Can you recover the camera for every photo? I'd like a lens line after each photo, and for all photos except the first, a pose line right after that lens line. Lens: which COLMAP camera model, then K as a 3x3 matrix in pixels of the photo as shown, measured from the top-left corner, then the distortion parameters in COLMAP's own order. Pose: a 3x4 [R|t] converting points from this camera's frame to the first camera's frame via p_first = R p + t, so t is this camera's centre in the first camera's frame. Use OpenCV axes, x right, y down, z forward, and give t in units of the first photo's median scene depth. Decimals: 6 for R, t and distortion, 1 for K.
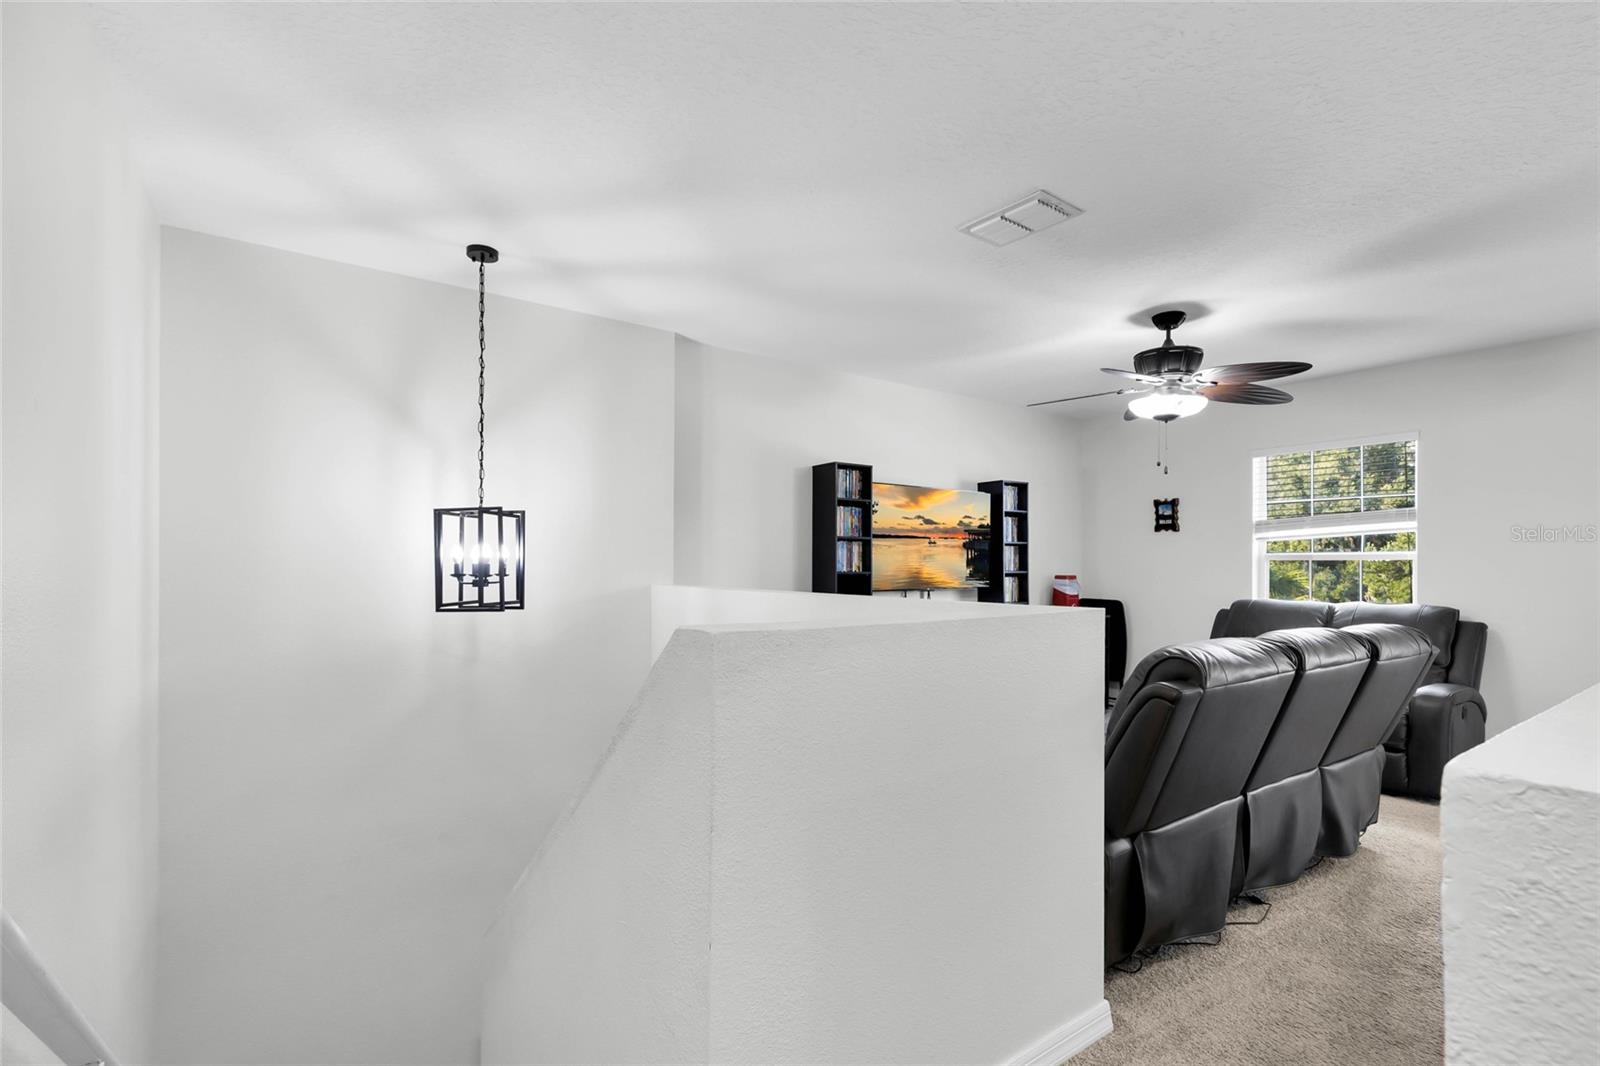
lens RADIAL K [[729.6, 0, 782.7], [0, 729.6, 532.0], [0, 0, 1]] dist [-0.002599, 0.001374]
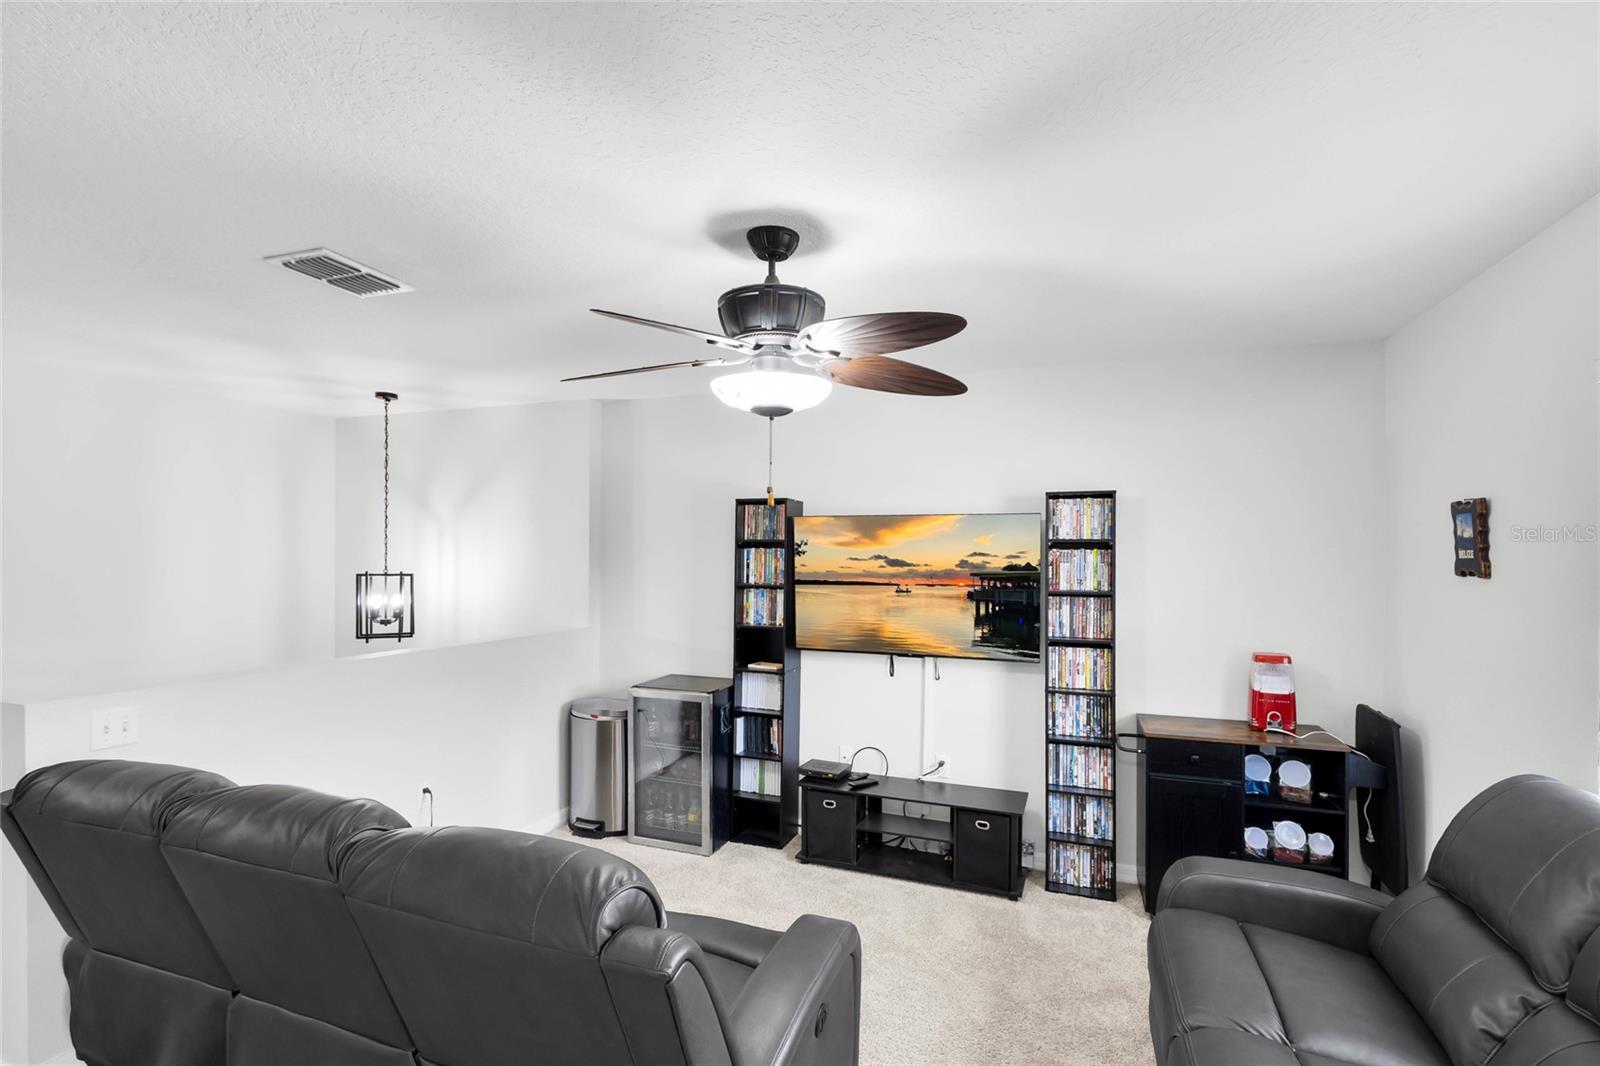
lens RADIAL K [[729.6, 0, 800.8], [0, 729.6, 561.0], [0, 0, 1]] dist [-0.002599, 0.001374]
pose [[0.582094, -0.000214, -0.813121, 0.749404], [0.023260, 0.999595, 0.016388, -0.030526], [0.812789, -0.028453, 0.581864, 0.496845]]
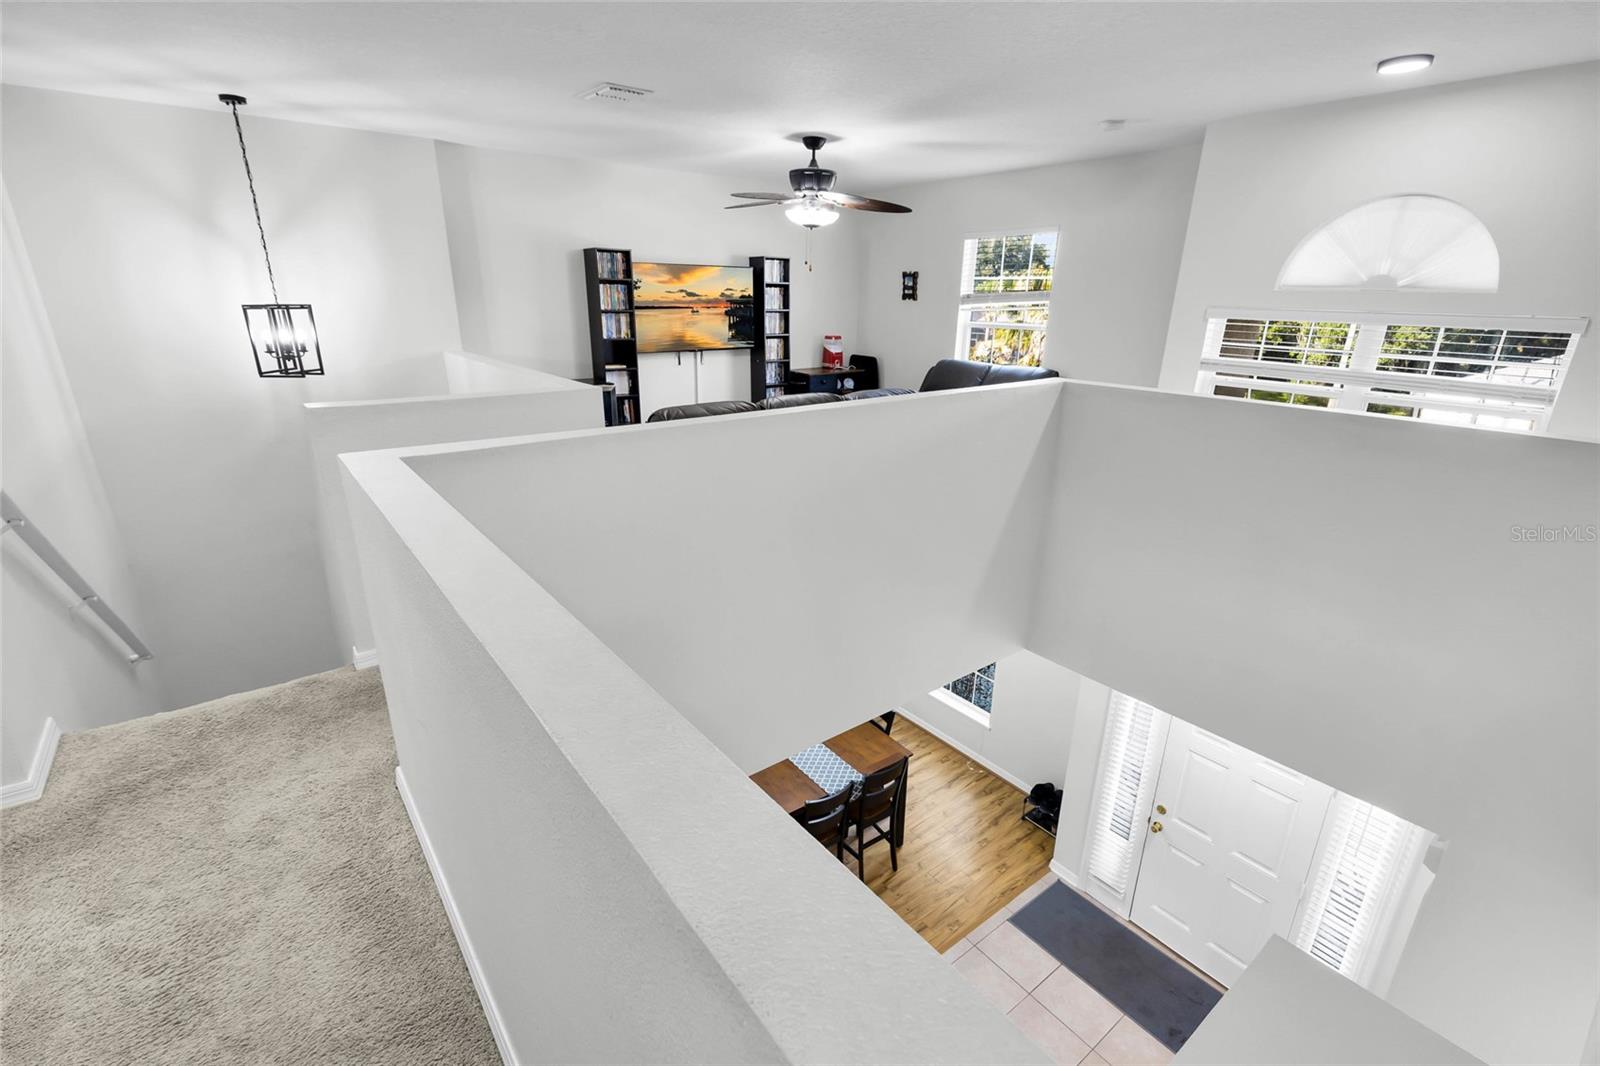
lens RADIAL K [[729.6, 0, 782.3], [0, 729.6, 539.6], [0, 0, 1]] dist [-0.002599, 0.001374]
pose [[0.999229, -0.003529, 0.039093, 0.307929], [-0.010811, 0.932691, 0.360516, -0.074758], [-0.037734, -0.360660, 0.931934, -0.319545]]
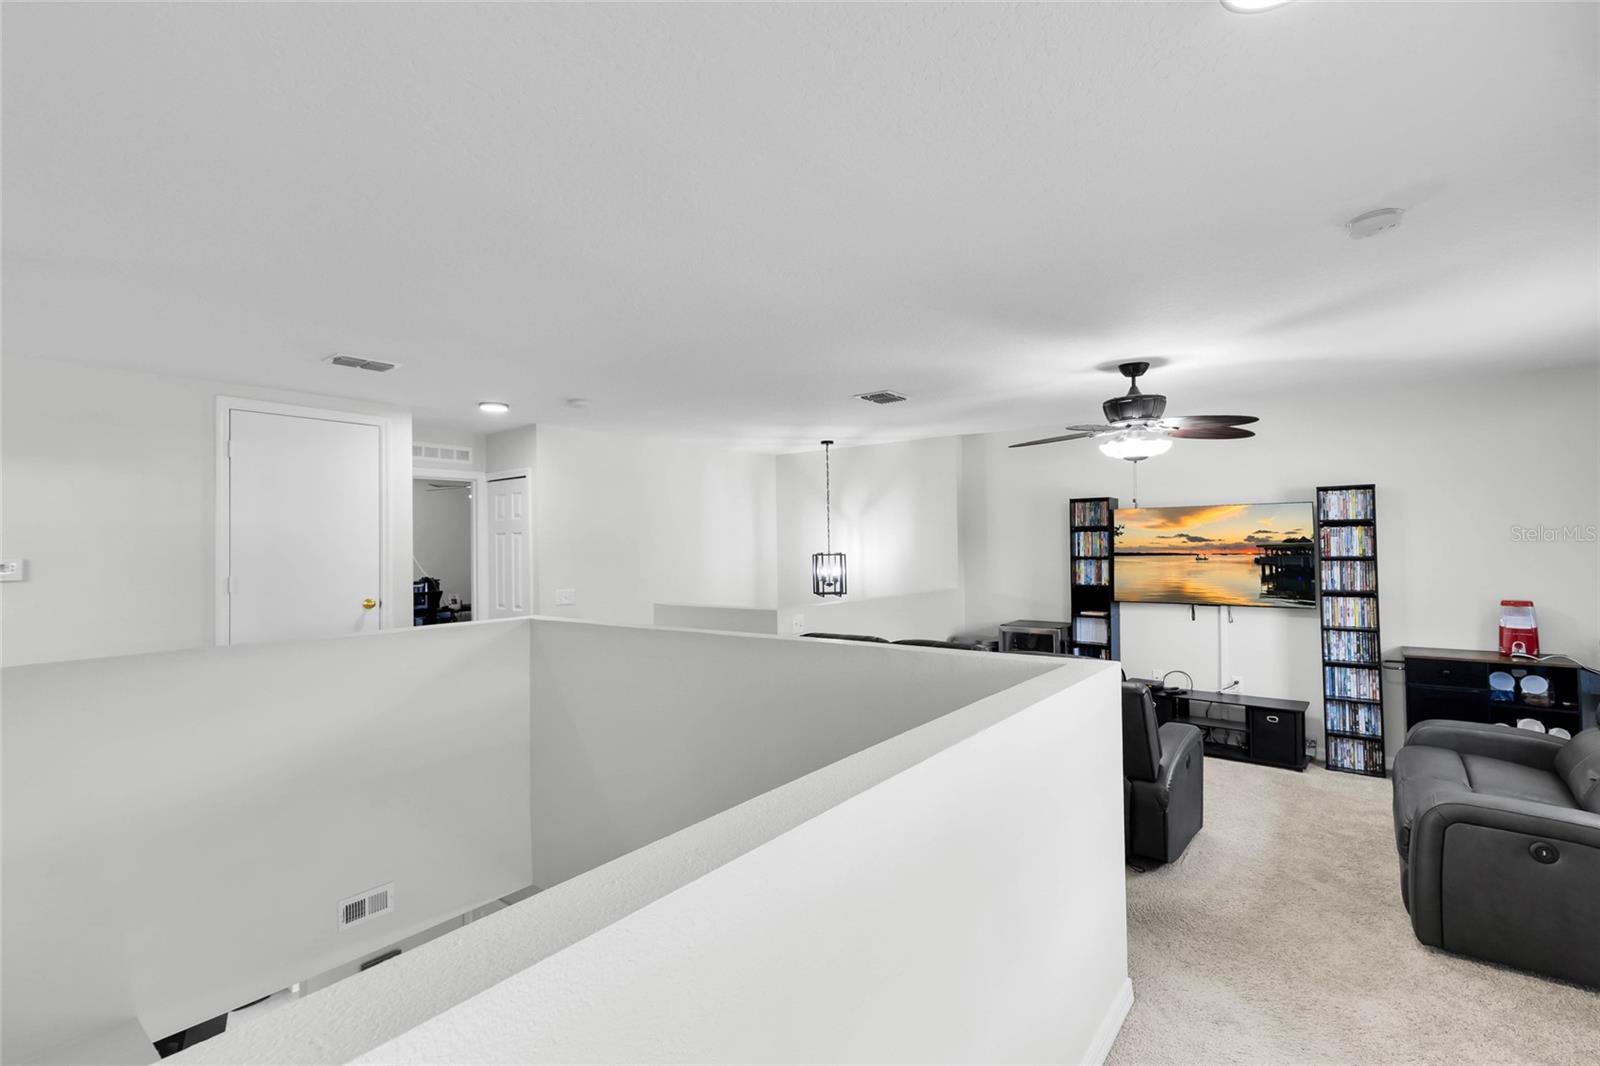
lens RADIAL K [[729.6, 0, 785.5], [0, 729.6, 535.7], [0, 0, 1]] dist [-0.002599, 0.001374]
pose [[0.290520, -0.020512, -0.956649, 1.041823], [0.049666, 0.998746, -0.006332, -0.042382], [0.955579, -0.045674, 0.291174, 0.130427]]
